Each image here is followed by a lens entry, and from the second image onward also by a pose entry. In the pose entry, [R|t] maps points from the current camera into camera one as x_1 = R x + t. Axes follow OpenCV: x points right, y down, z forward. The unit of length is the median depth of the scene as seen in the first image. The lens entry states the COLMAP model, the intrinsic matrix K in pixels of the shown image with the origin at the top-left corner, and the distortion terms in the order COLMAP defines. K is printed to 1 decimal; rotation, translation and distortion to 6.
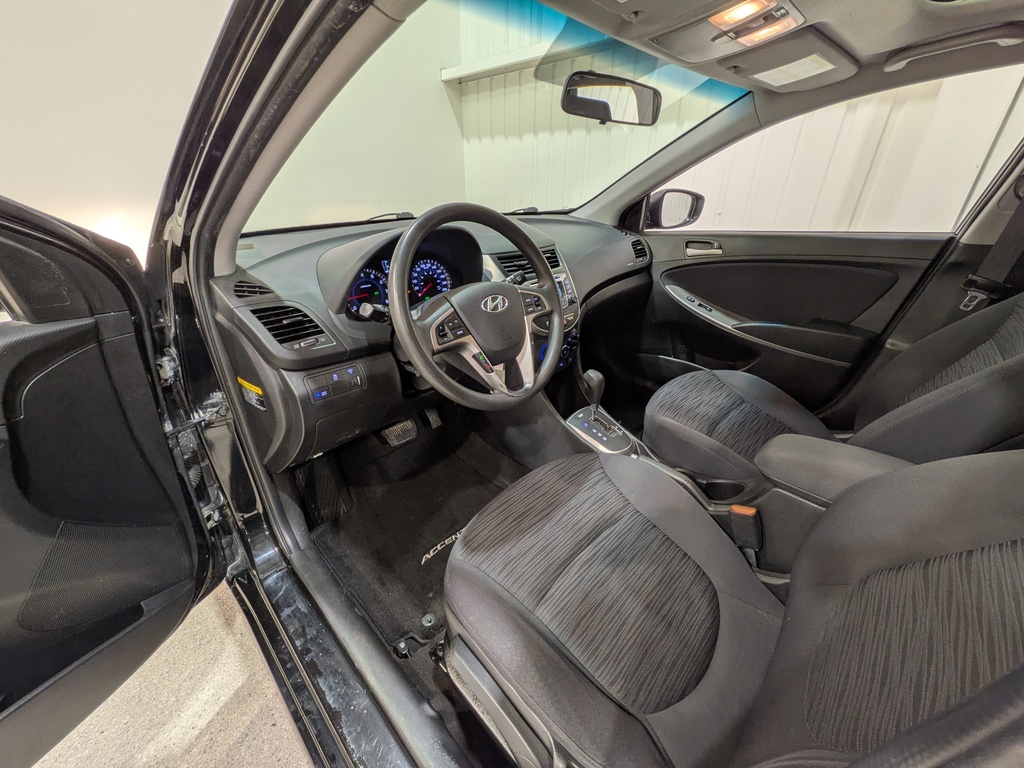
lens RADIAL K [[406.7, 0, 534.4], [0, 406.7, 383.0], [0, 0, 1]] dist [0.001883, 0.000458]
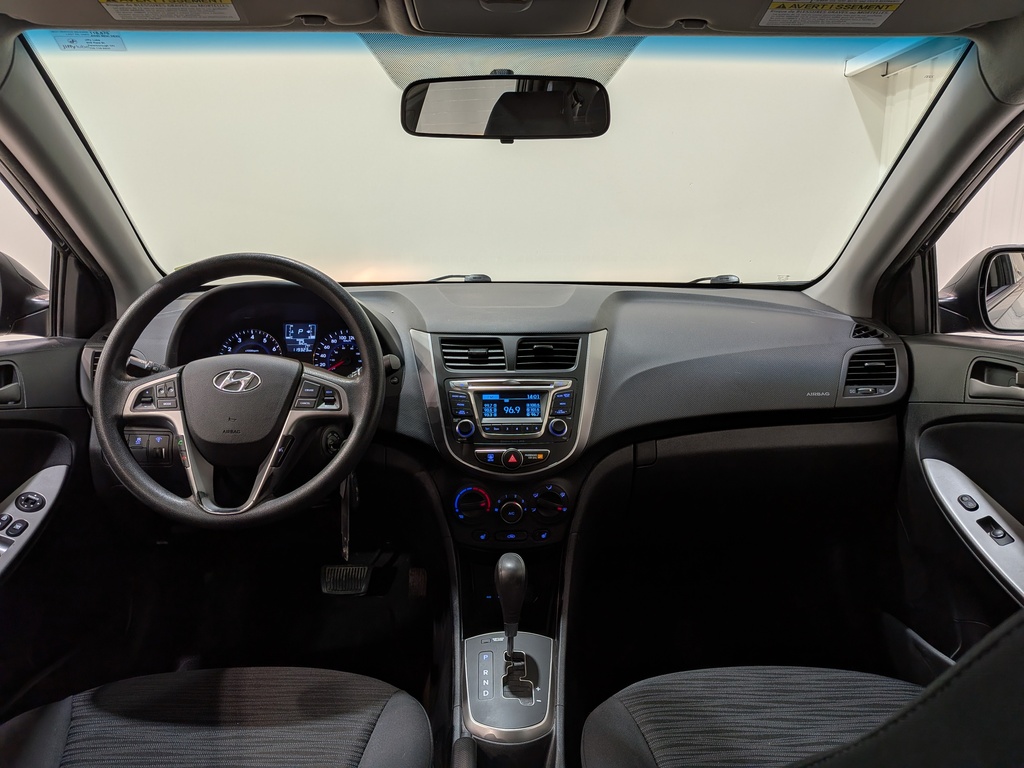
lens RADIAL K [[772.9, 0, 530.9], [0, 772.9, 391.7], [0, 0, 1]] dist [0.038005, -0.080566]
pose [[0.707350, 0.135005, -0.693852, 0.901564], [-0.312960, 0.939956, -0.136157, -0.110766], [0.633808, 0.313459, 0.707129, 0.260004]]
